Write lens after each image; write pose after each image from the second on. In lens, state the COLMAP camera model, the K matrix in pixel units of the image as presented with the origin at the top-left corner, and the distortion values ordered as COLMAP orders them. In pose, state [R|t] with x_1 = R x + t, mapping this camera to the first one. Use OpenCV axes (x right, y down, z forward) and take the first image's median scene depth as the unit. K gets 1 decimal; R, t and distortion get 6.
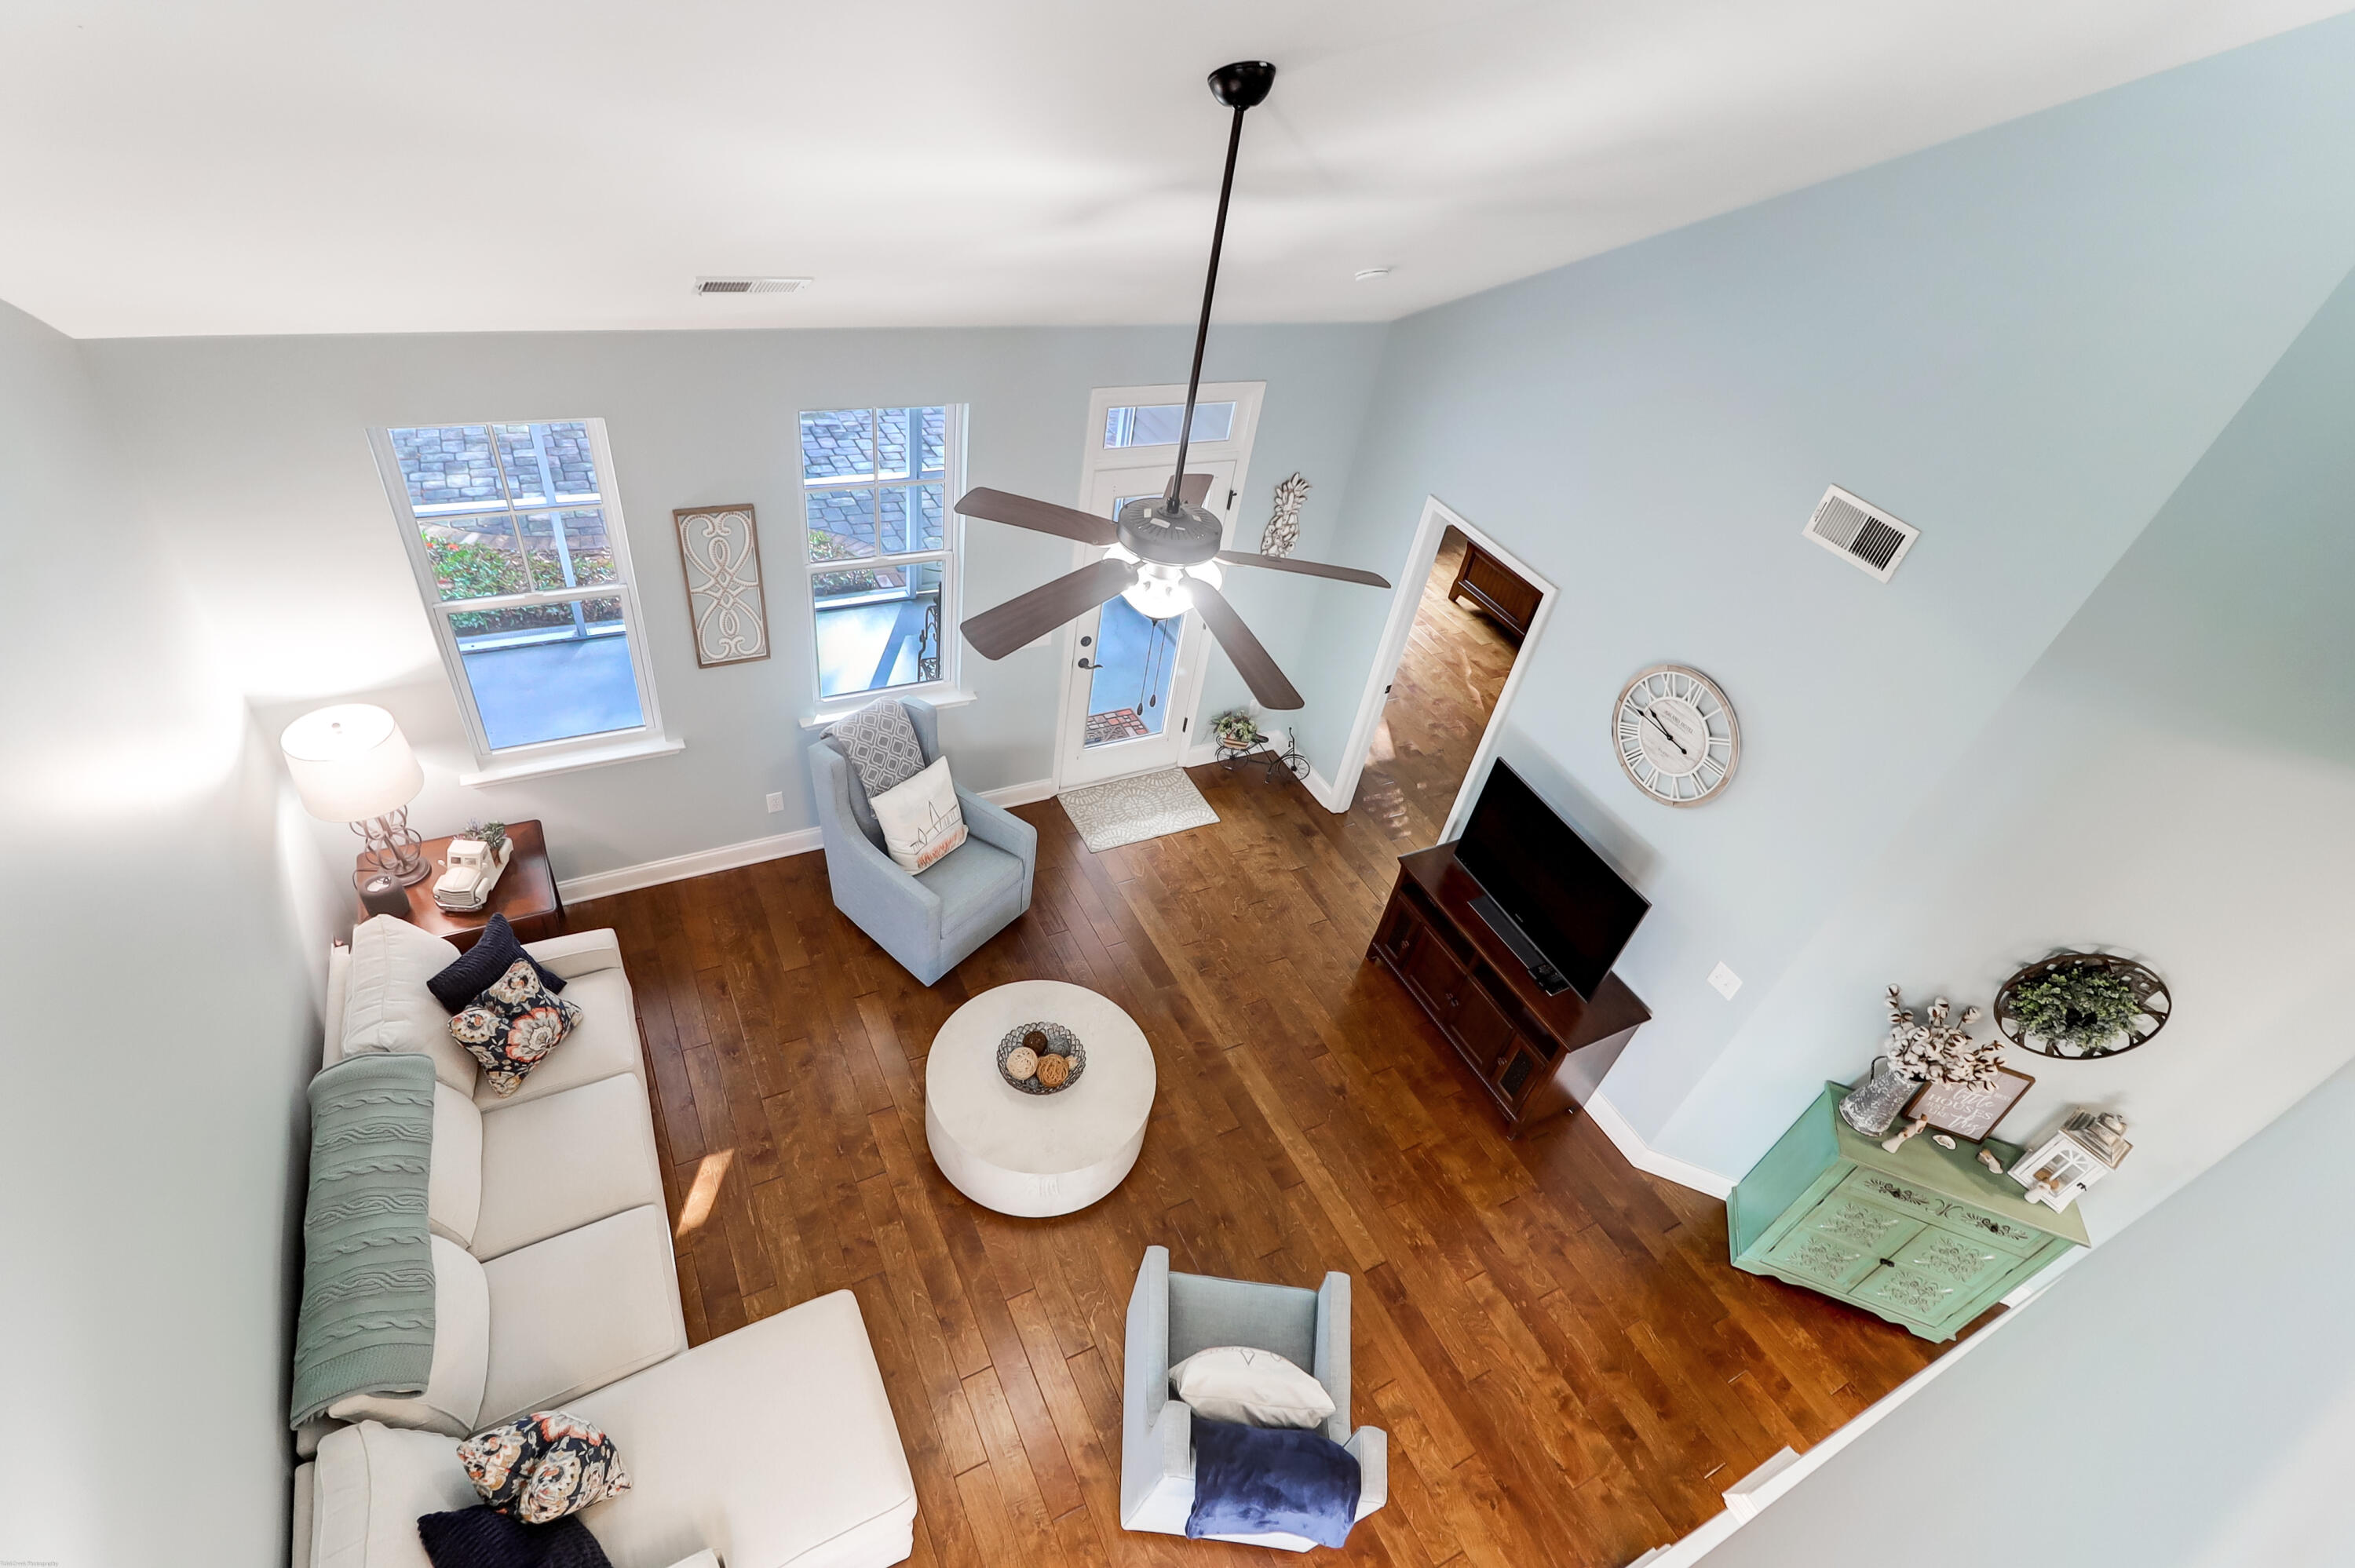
lens RADIAL K [[1086.2, 0, 1177.6], [0, 1086.2, 787.3], [0, 0, 1]] dist [0.003247, -0.000193]
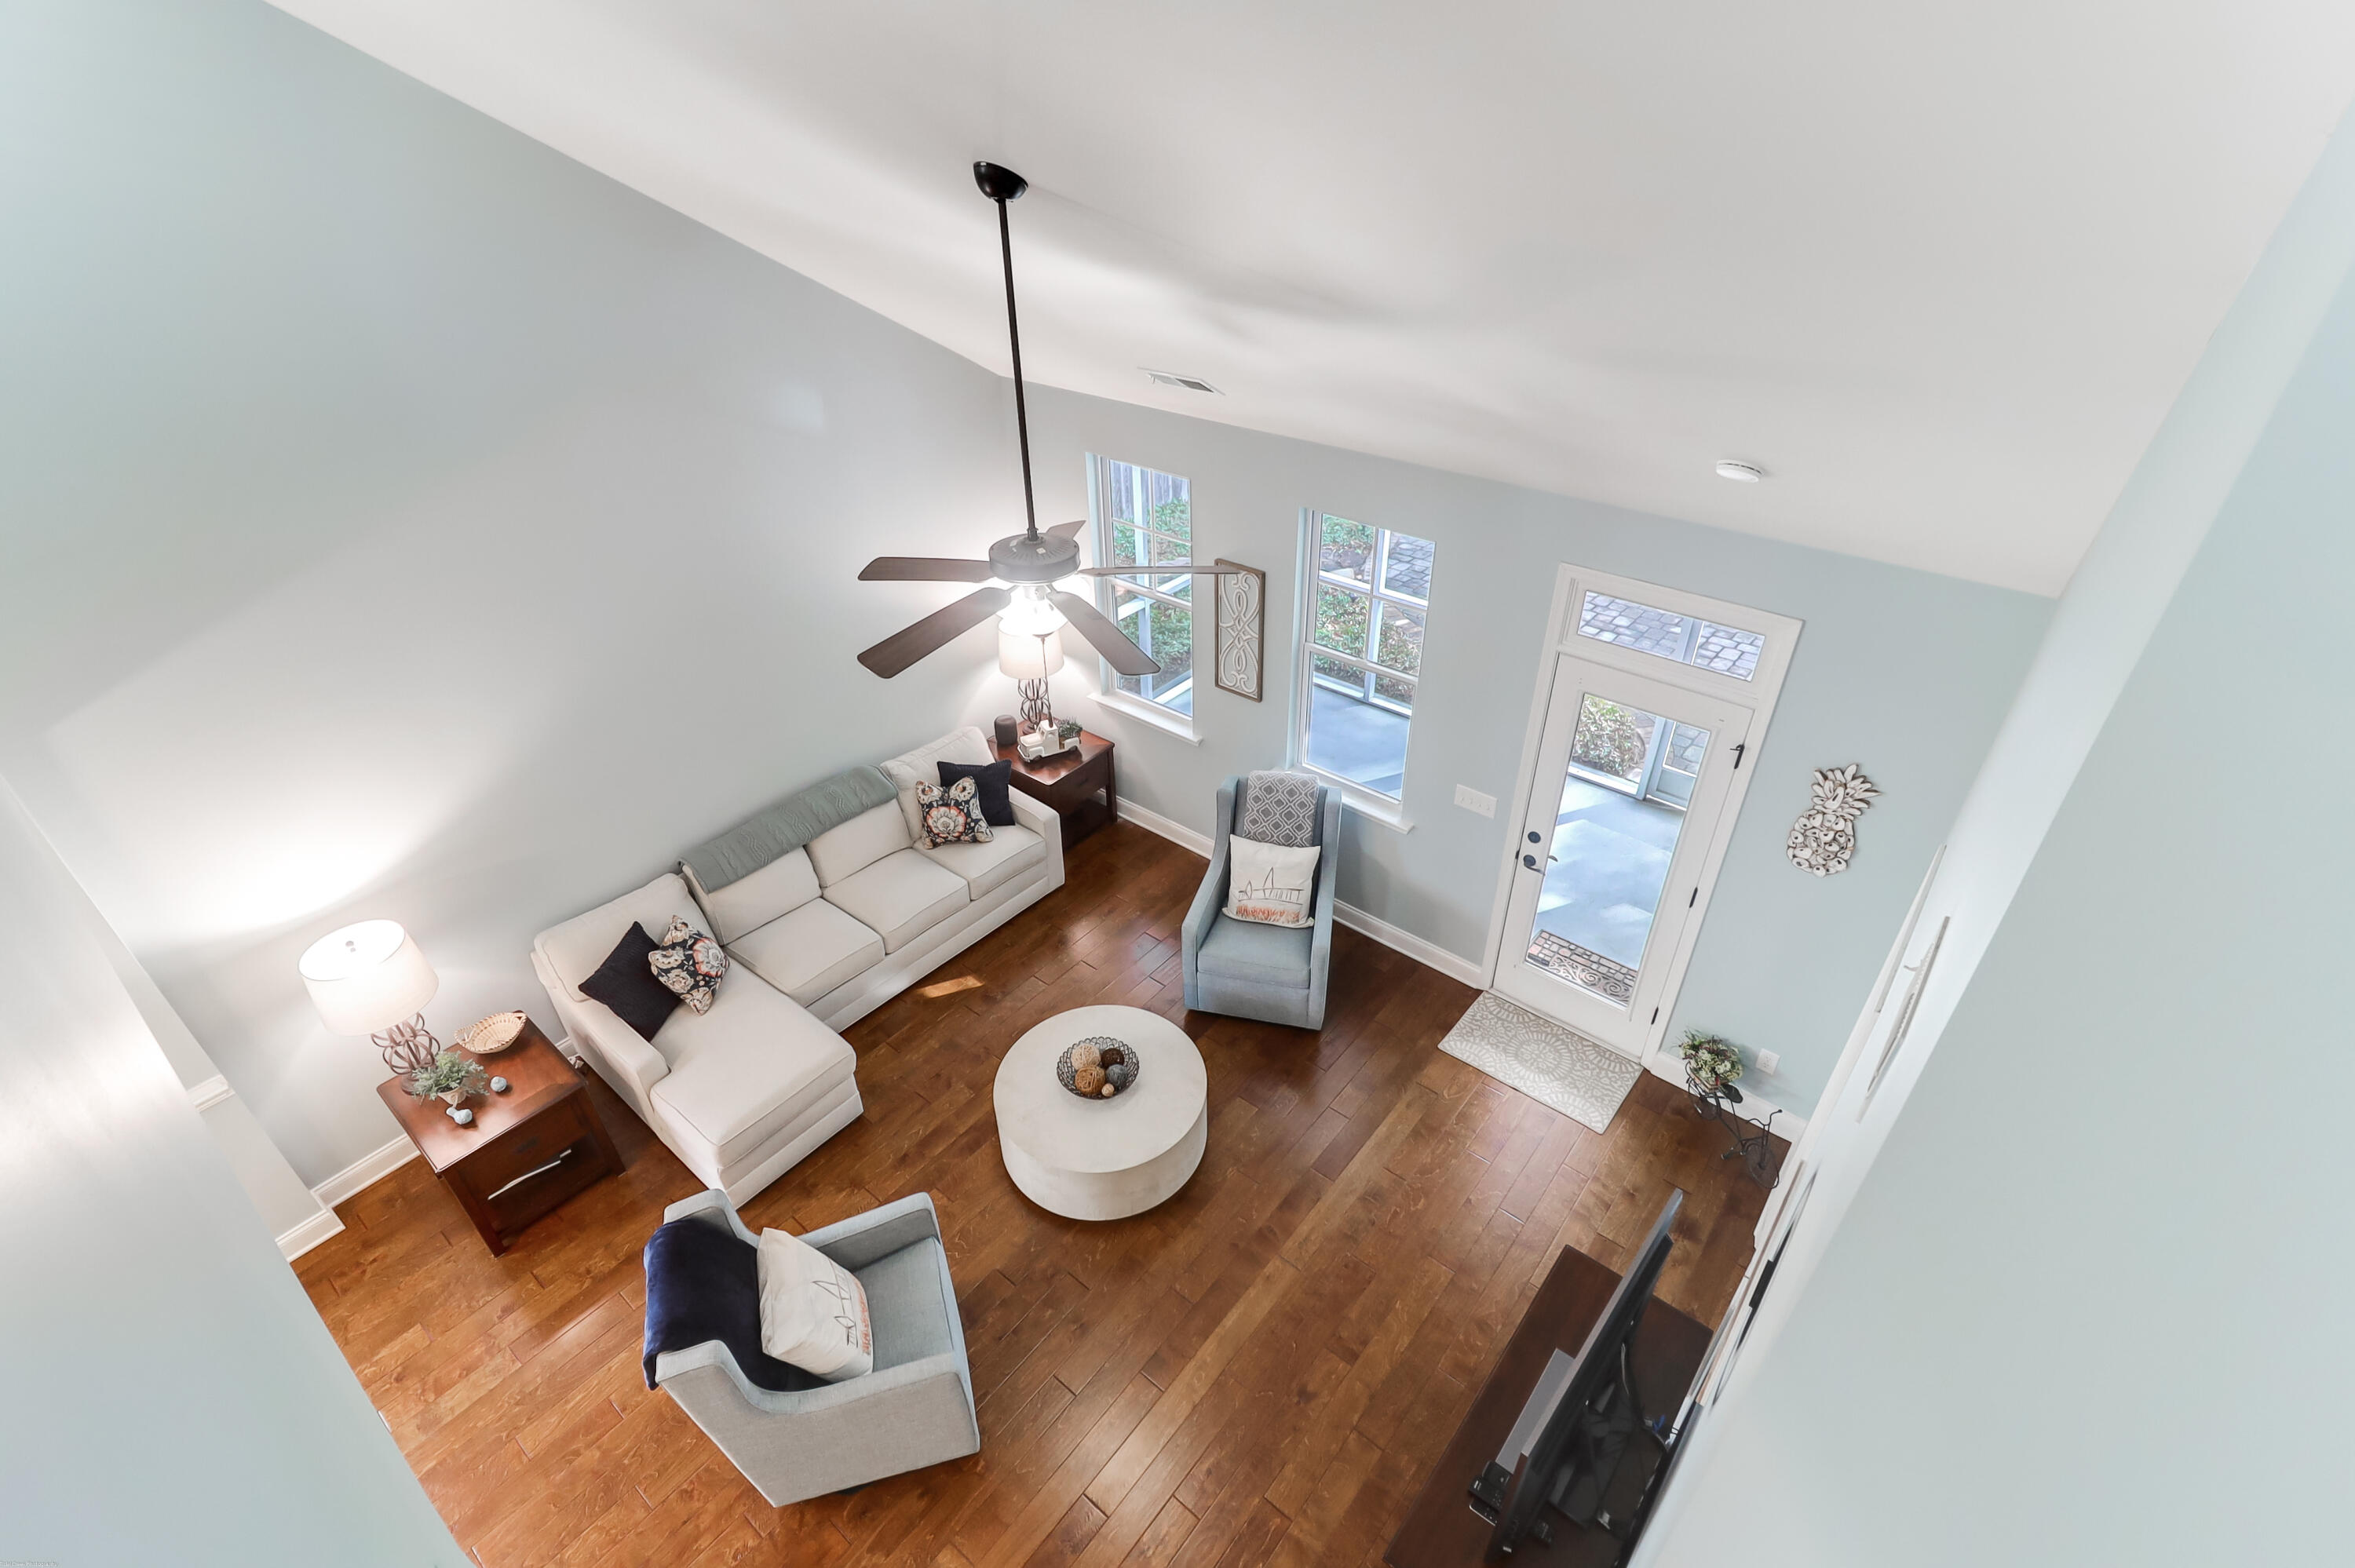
lens RADIAL K [[1086.2, 0, 1182.9], [0, 1086.2, 786.2], [0, 0, 1]] dist [0.003247, -0.000193]
pose [[0.379382, 0.378924, -0.844089, 0.631853], [-0.538697, 0.832181, 0.131456, -0.151755], [0.752246, 0.404836, 0.519840, 0.344960]]
